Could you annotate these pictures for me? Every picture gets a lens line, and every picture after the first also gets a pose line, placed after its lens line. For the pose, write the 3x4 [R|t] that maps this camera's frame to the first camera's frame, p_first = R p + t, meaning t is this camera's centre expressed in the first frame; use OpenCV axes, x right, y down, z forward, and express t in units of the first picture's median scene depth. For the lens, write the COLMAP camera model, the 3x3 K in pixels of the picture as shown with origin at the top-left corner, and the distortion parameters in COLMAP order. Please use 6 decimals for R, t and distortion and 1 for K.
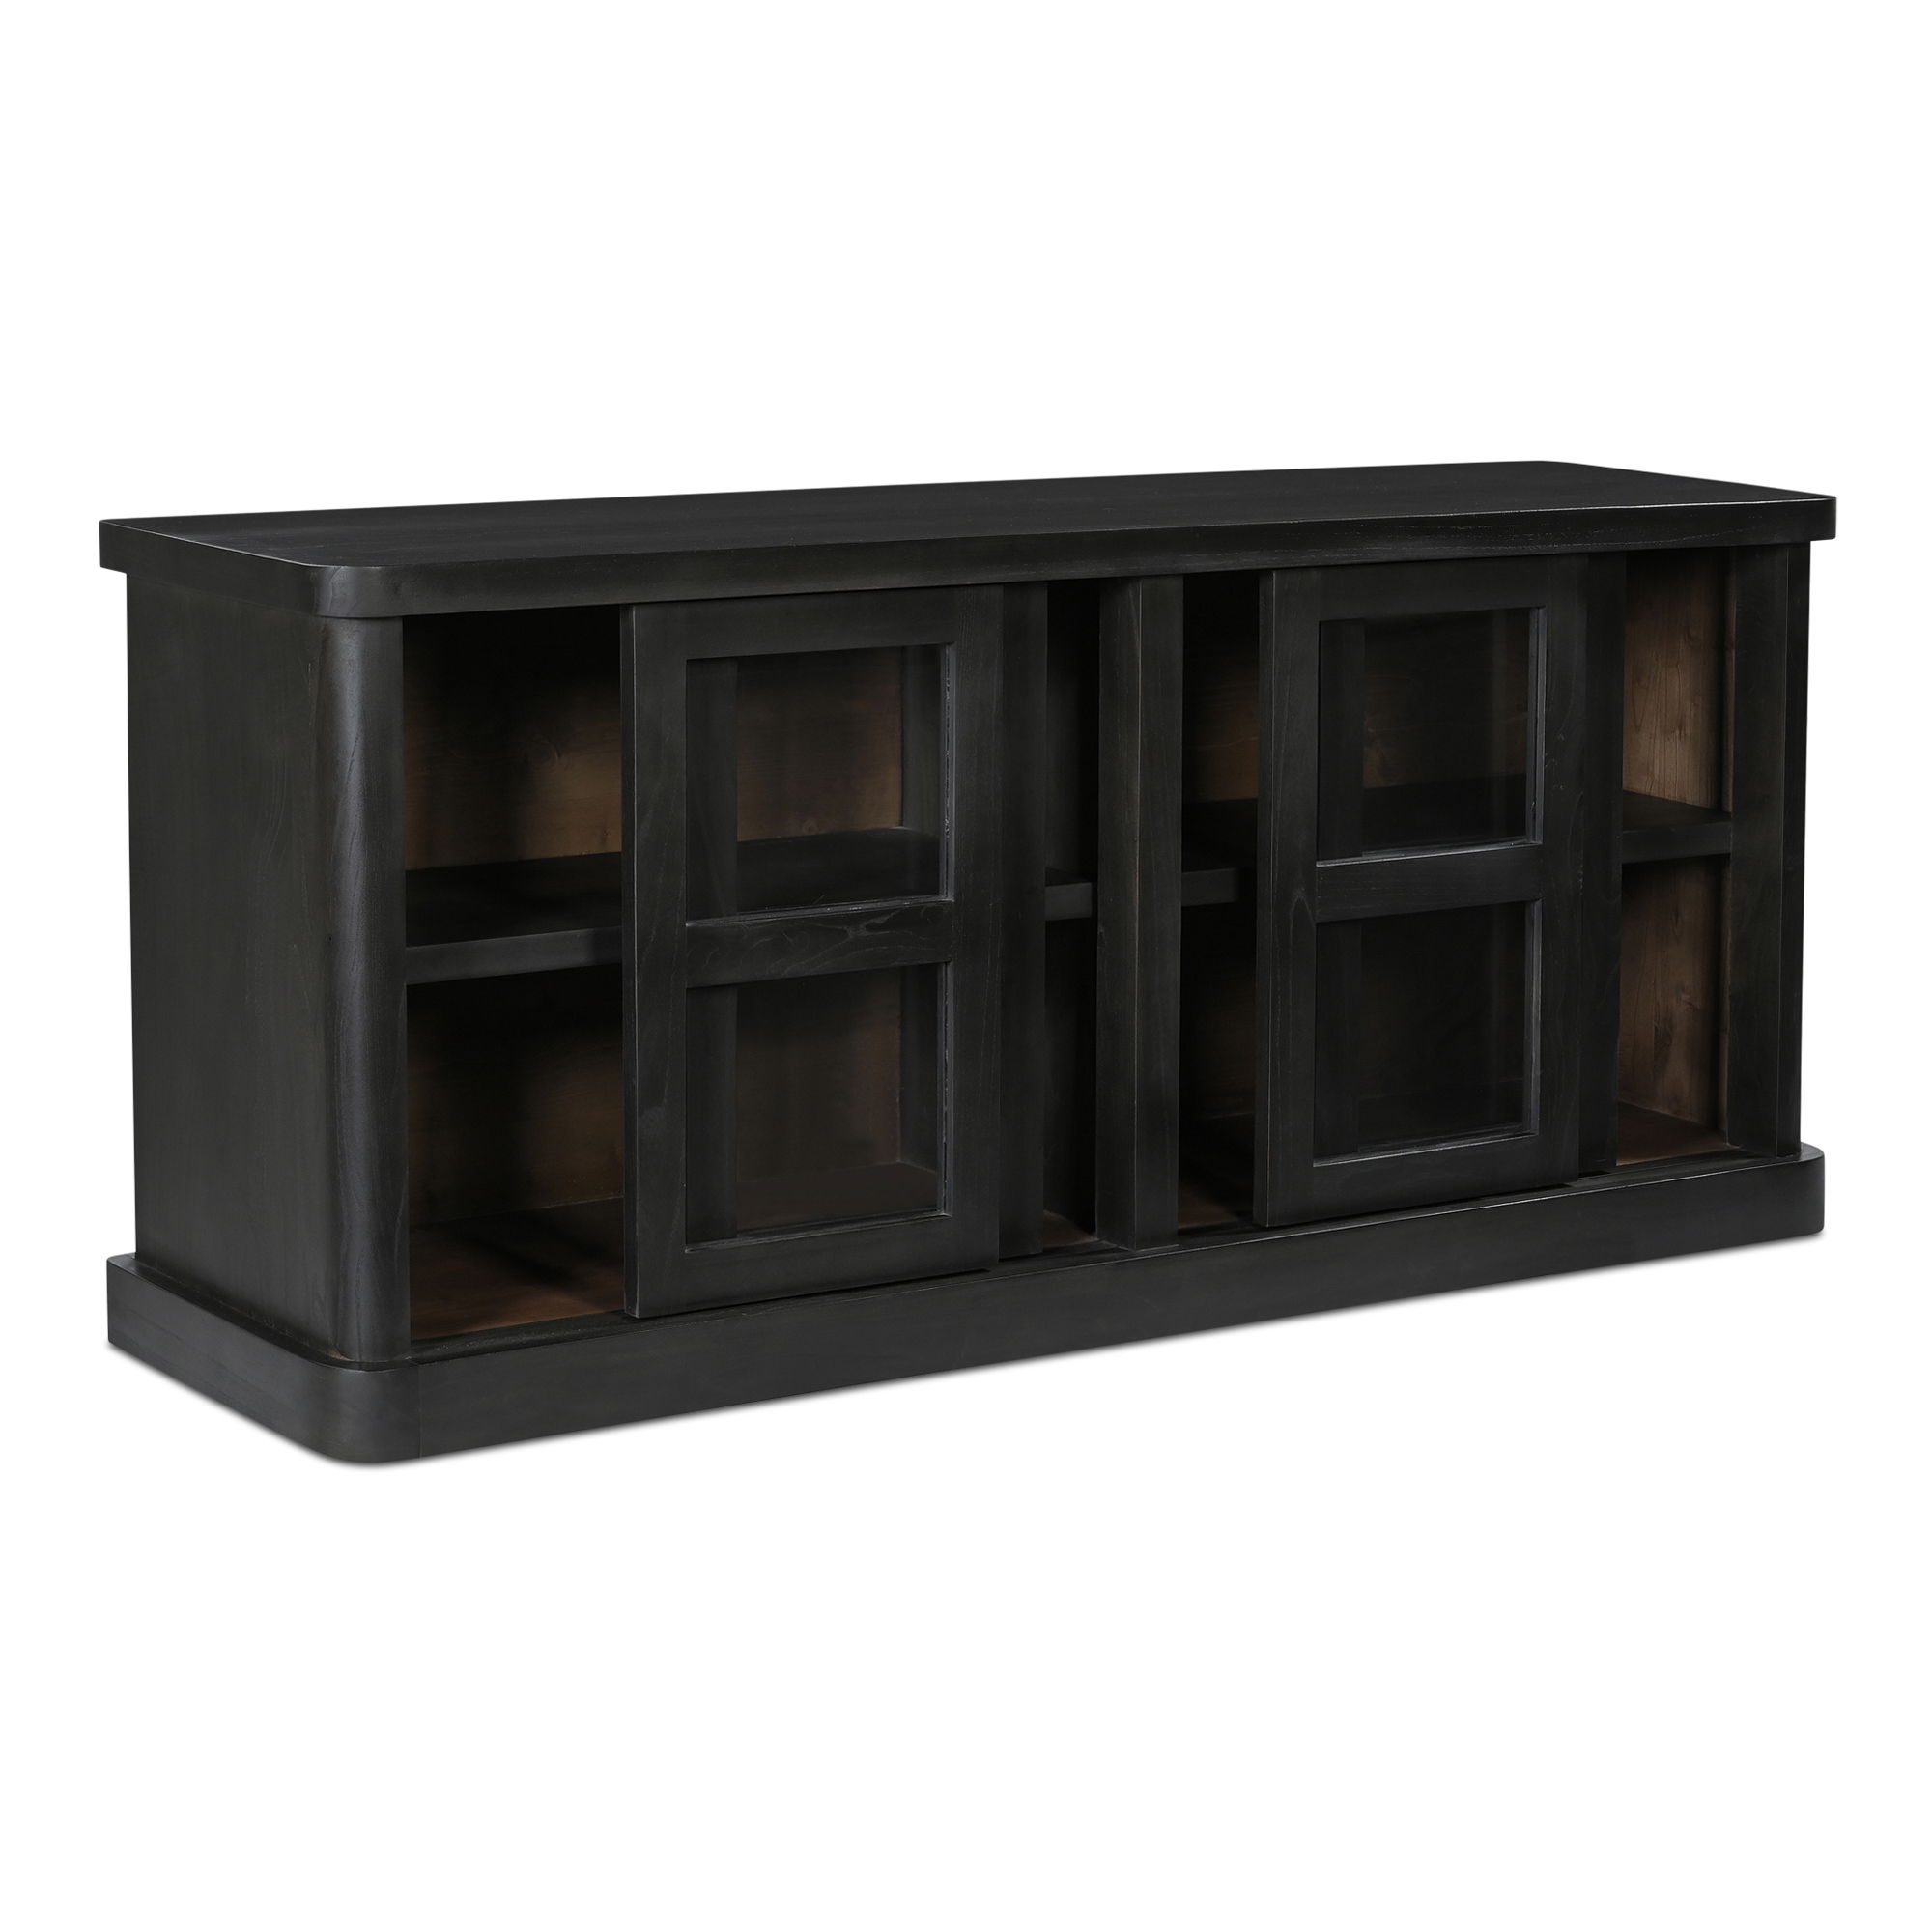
lens RADIAL K [[6856.4, 0, 966.0], [0, 6856.4, 966.0], [0, 0, 1]] dist [-0.158863, -2.763057]
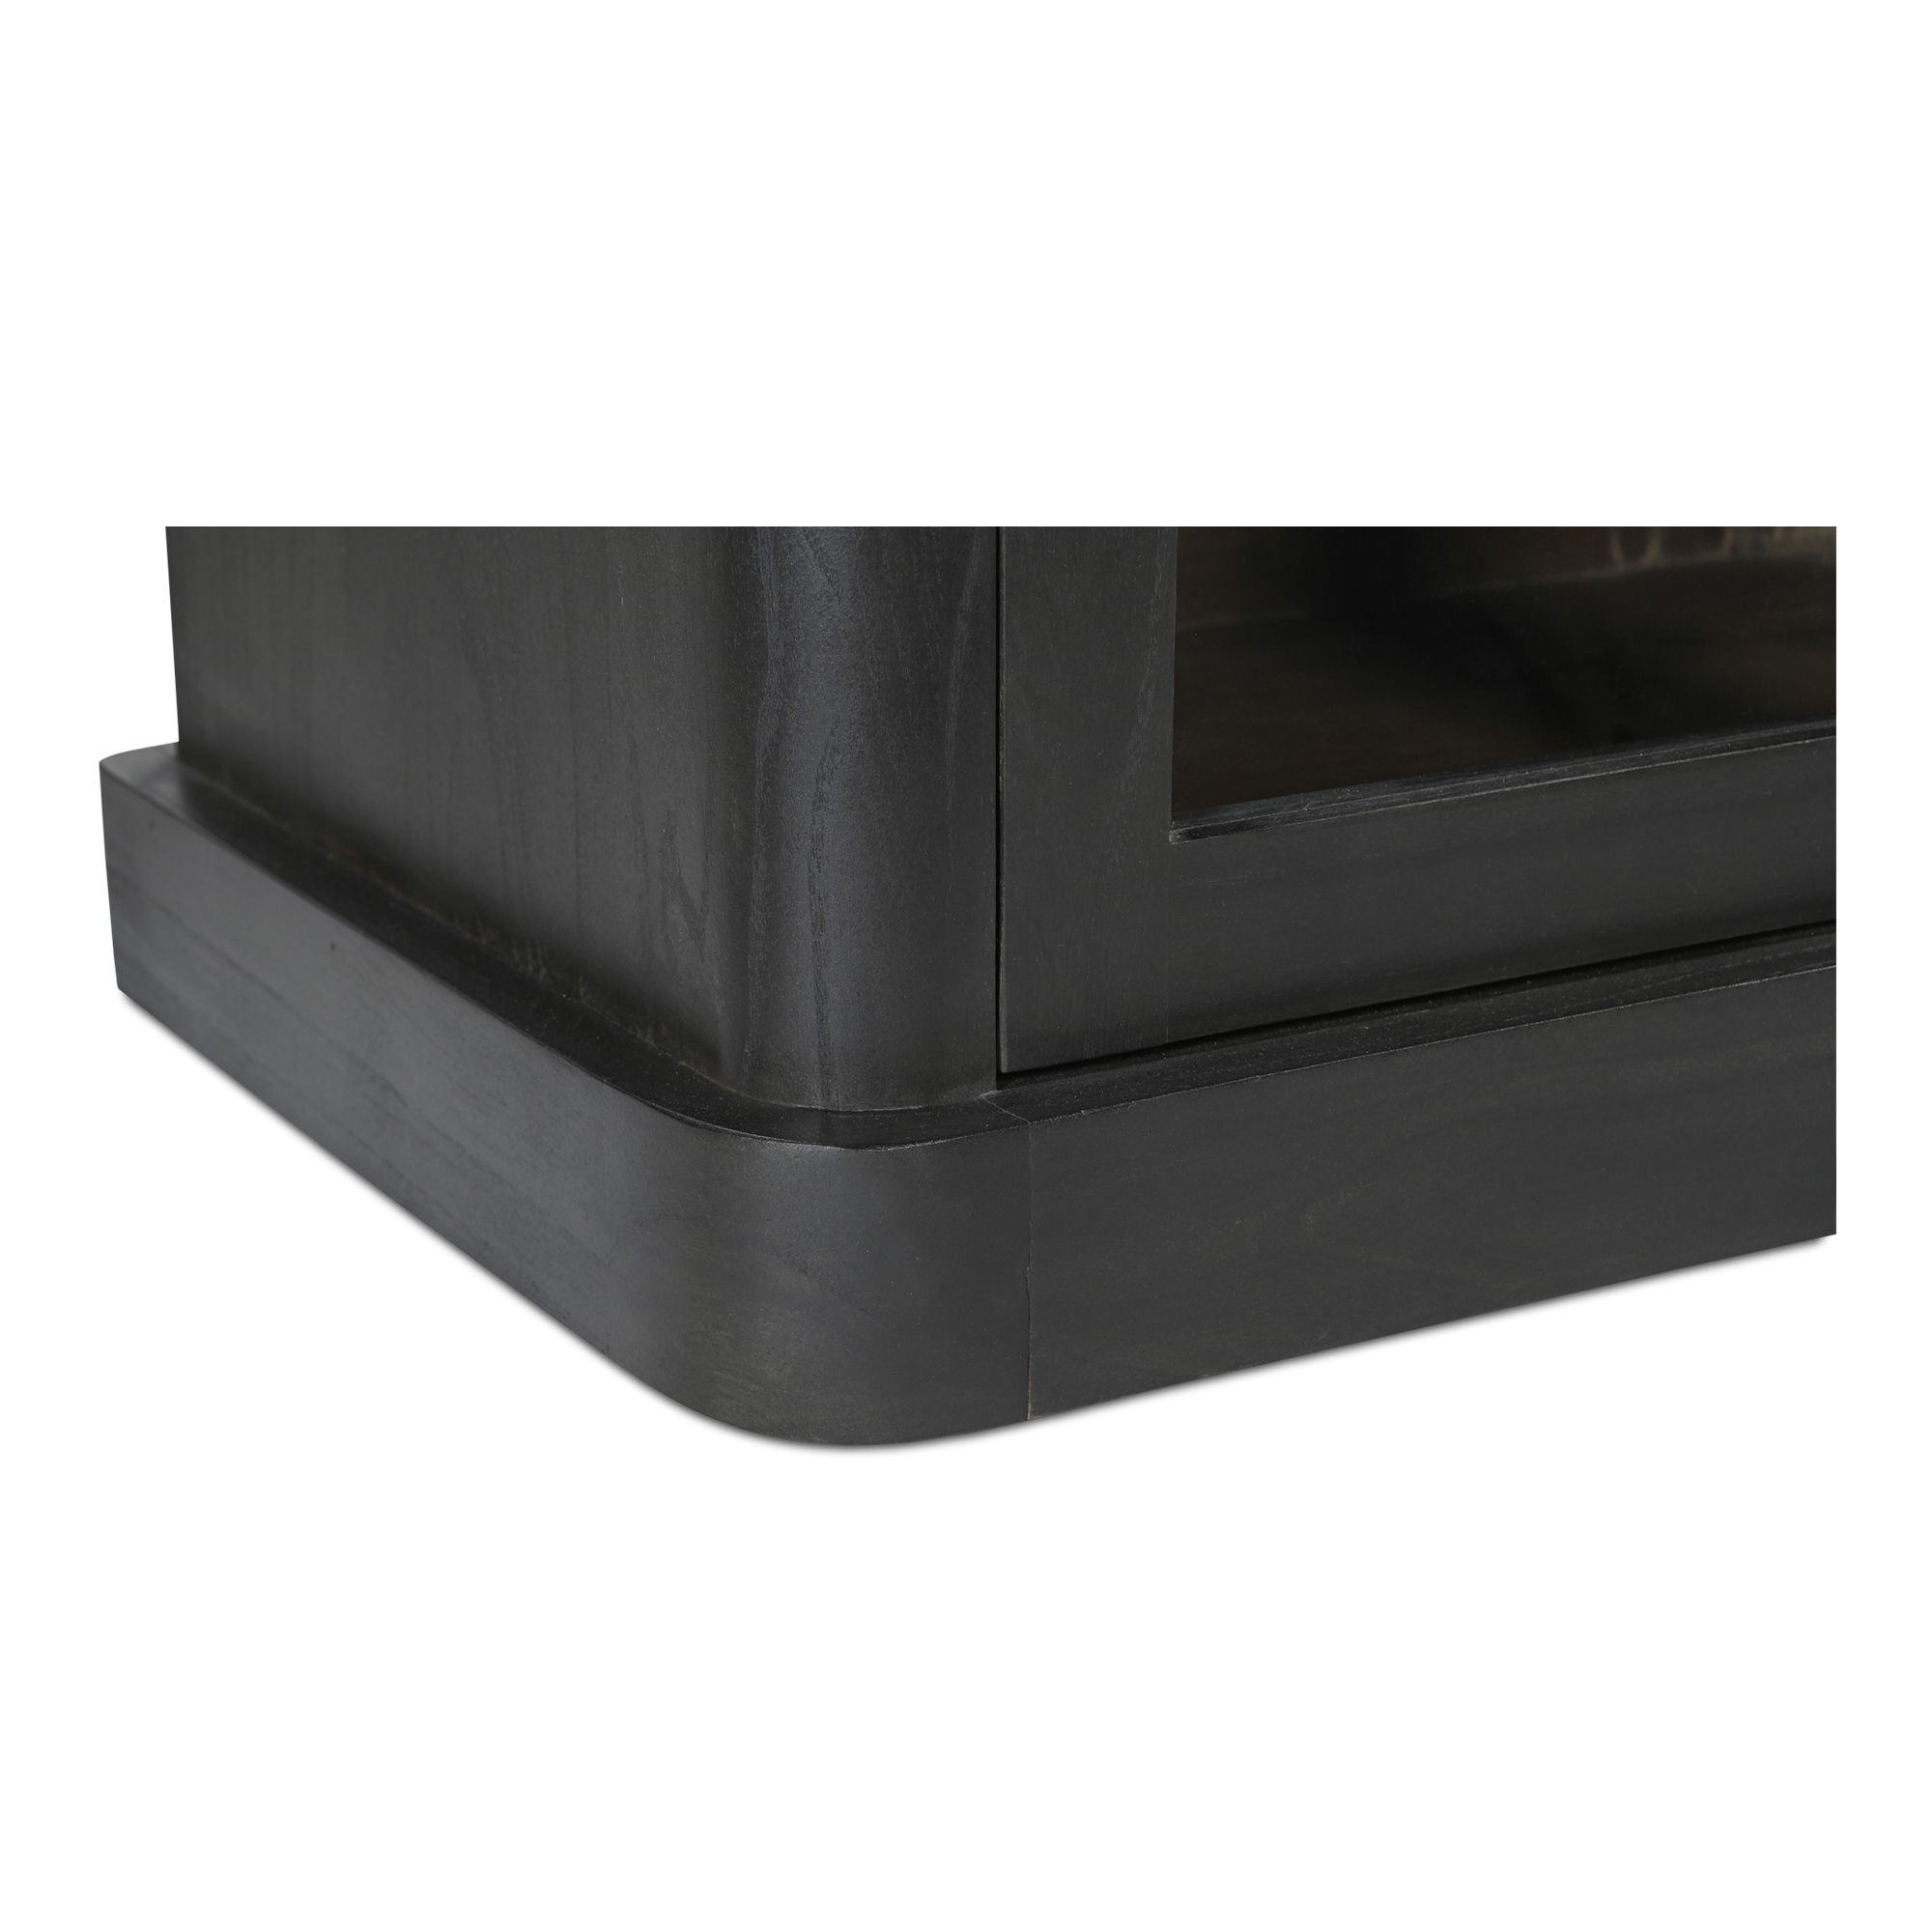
lens RADIAL K [[6086.7, 0, 966.0], [0, 6086.7, 966.0], [0, 0, 1]] dist [0.072155, -0.220623]
pose [[0.998667, 0.000819, -0.051606, -0.068752], [0.003089, 0.997134, 0.075591, 0.031810], [0.051520, -0.075650, 0.995803, 0.738041]]
